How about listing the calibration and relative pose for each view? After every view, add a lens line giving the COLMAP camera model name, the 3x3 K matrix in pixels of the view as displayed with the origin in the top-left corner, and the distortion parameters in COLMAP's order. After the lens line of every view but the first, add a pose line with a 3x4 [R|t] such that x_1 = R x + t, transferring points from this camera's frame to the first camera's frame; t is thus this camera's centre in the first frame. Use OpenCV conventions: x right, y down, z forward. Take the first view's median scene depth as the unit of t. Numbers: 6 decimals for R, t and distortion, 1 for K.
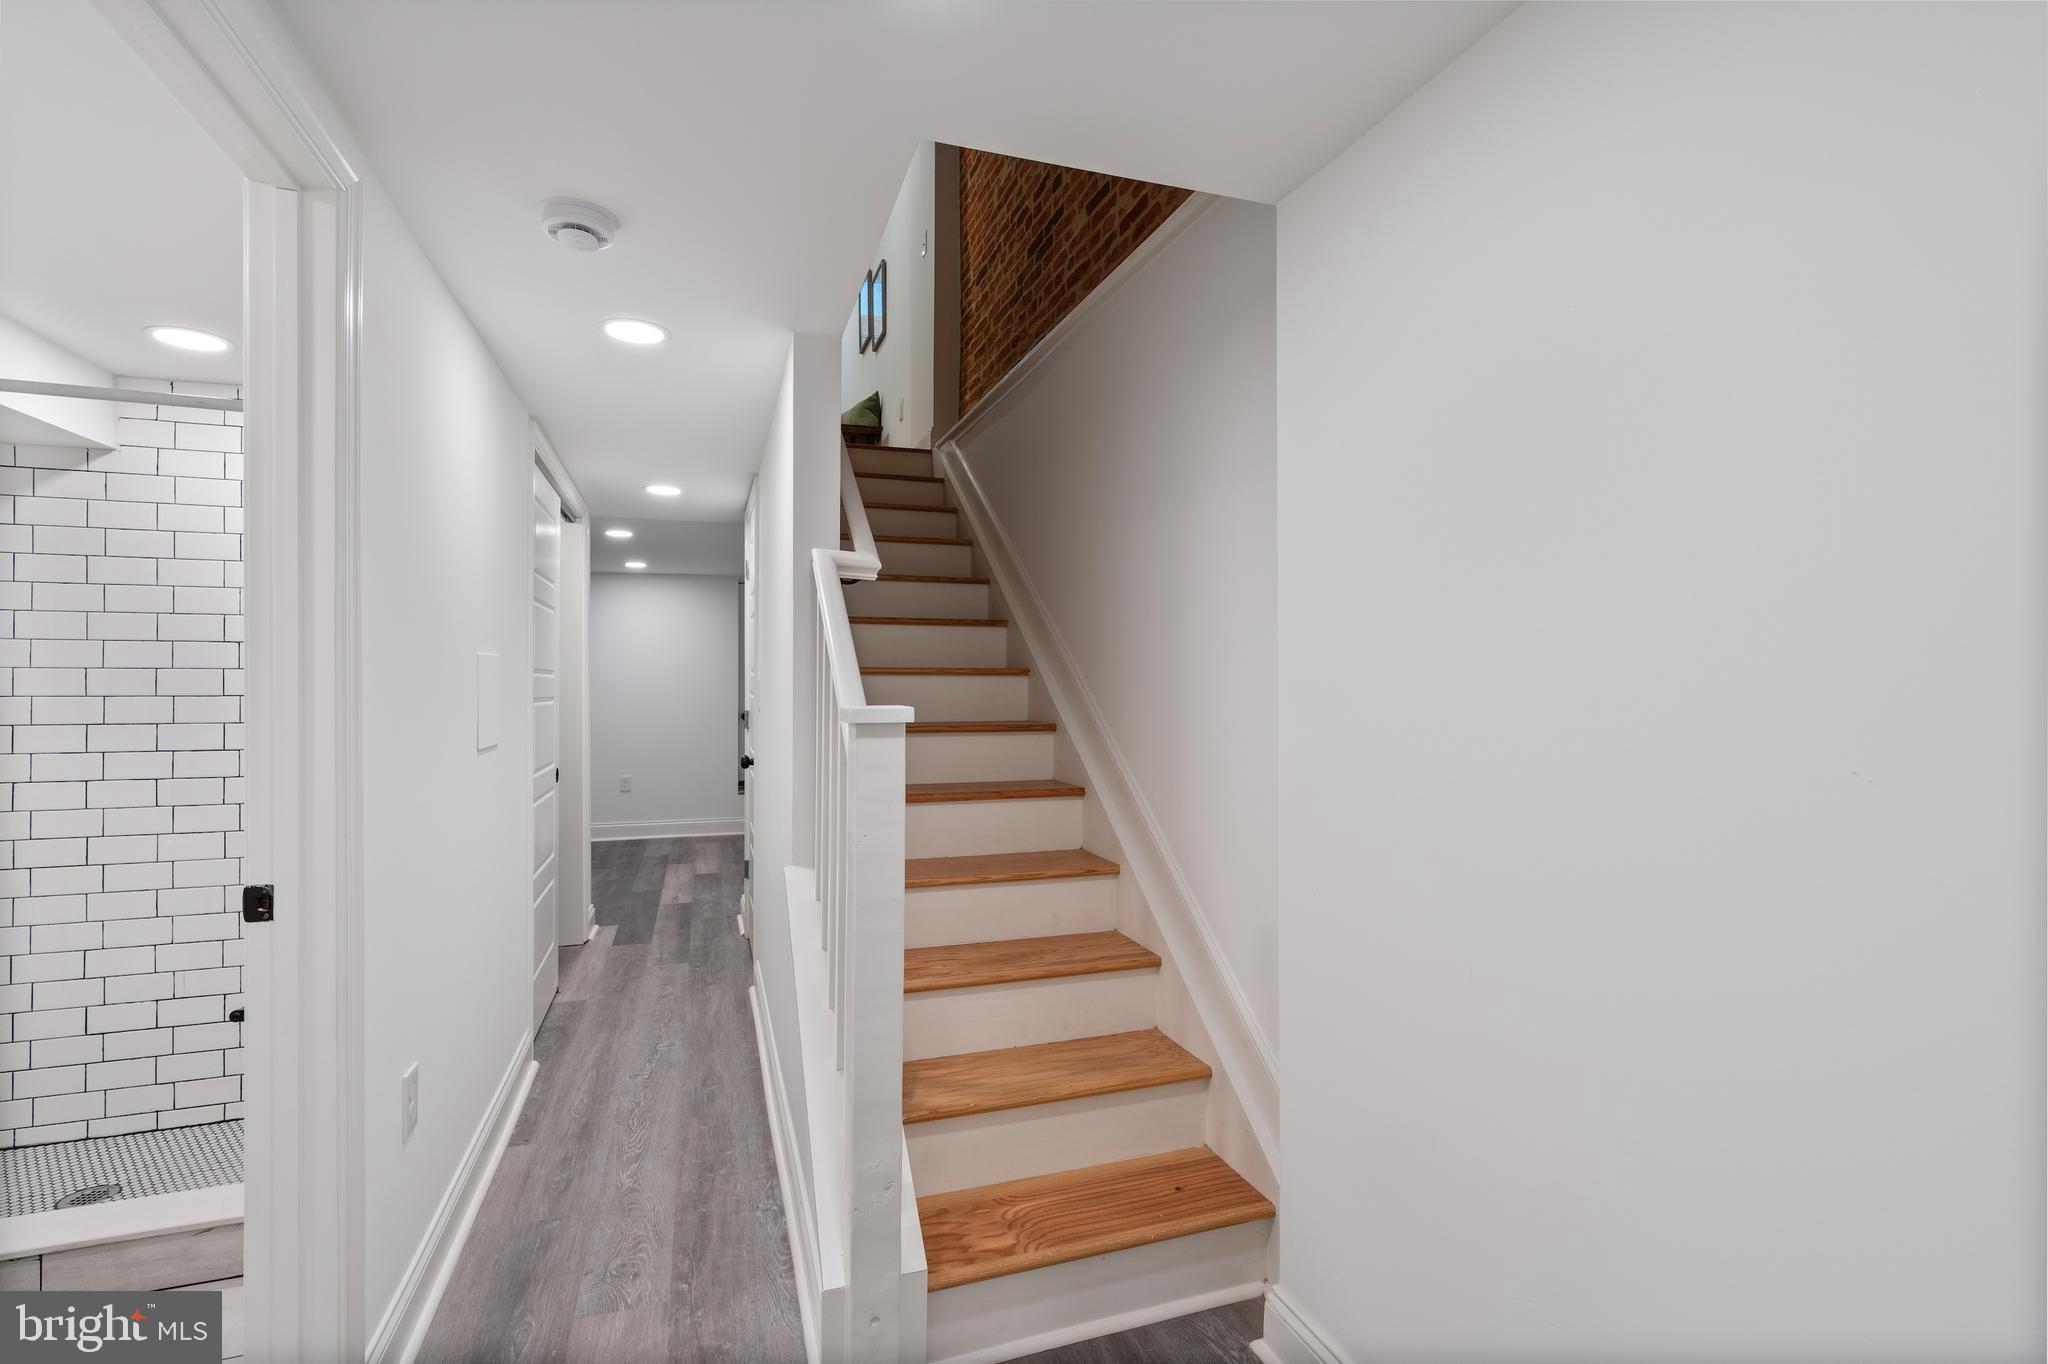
lens RADIAL K [[918.5, 0, 1023.3], [0, 918.5, 679.5], [0, 0, 1]] dist [-0.010892, 0.003430]
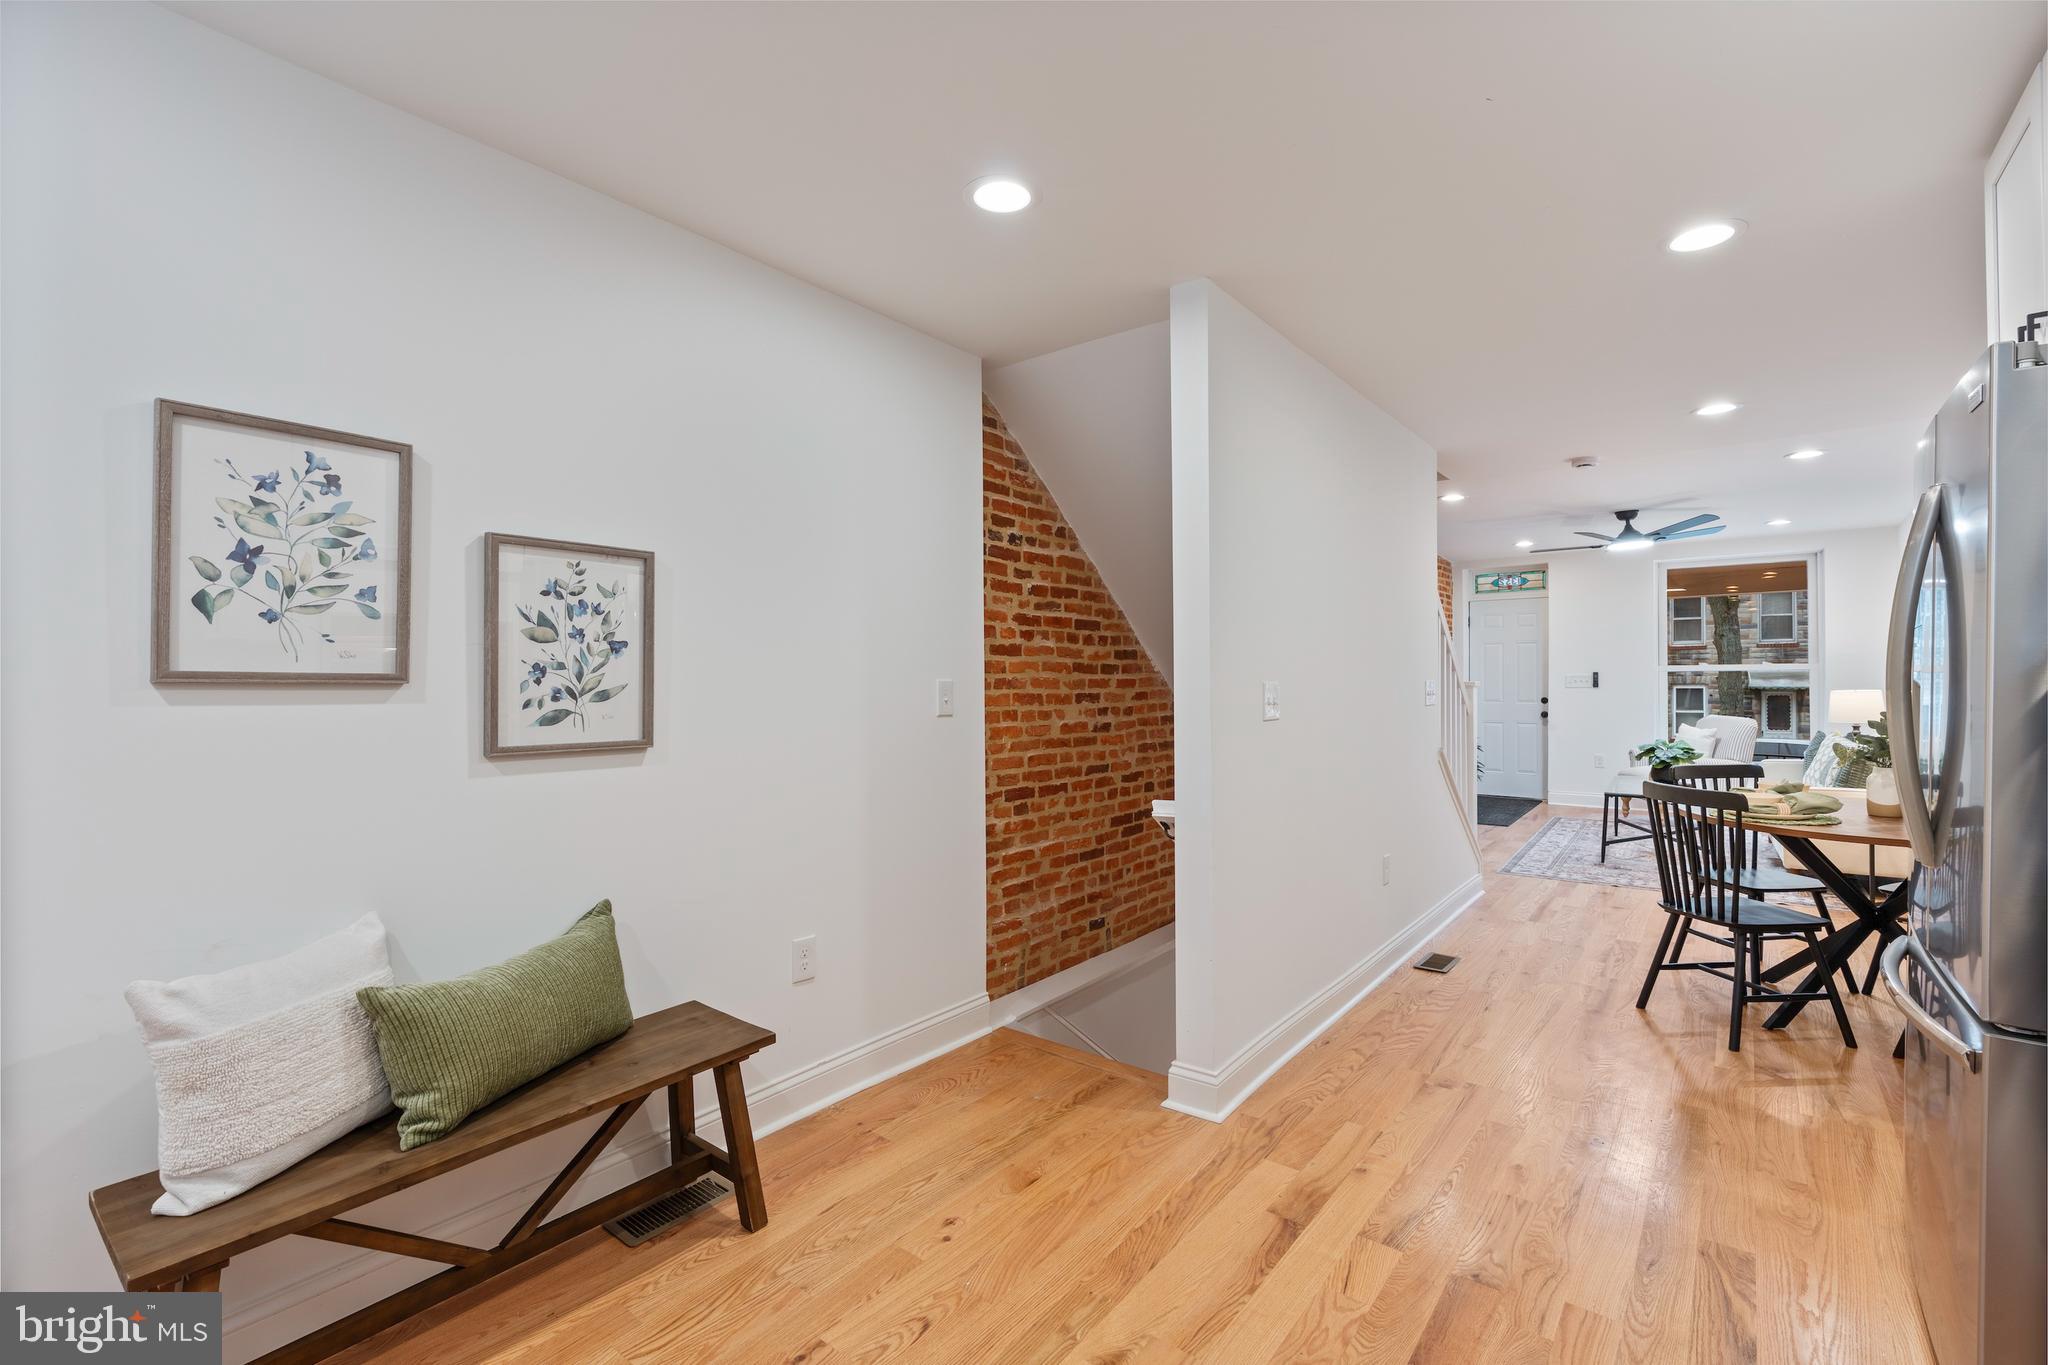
lens RADIAL K [[918.5, 0, 1011.3], [0, 918.5, 682.3], [0, 0, 1]] dist [-0.010892, 0.003430]
pose [[-0.530732, 0.003974, 0.847530, -0.835071], [0.006347, 0.999980, -0.000714, -0.615939], [-0.847516, 0.005000, -0.530747, 1.640207]]
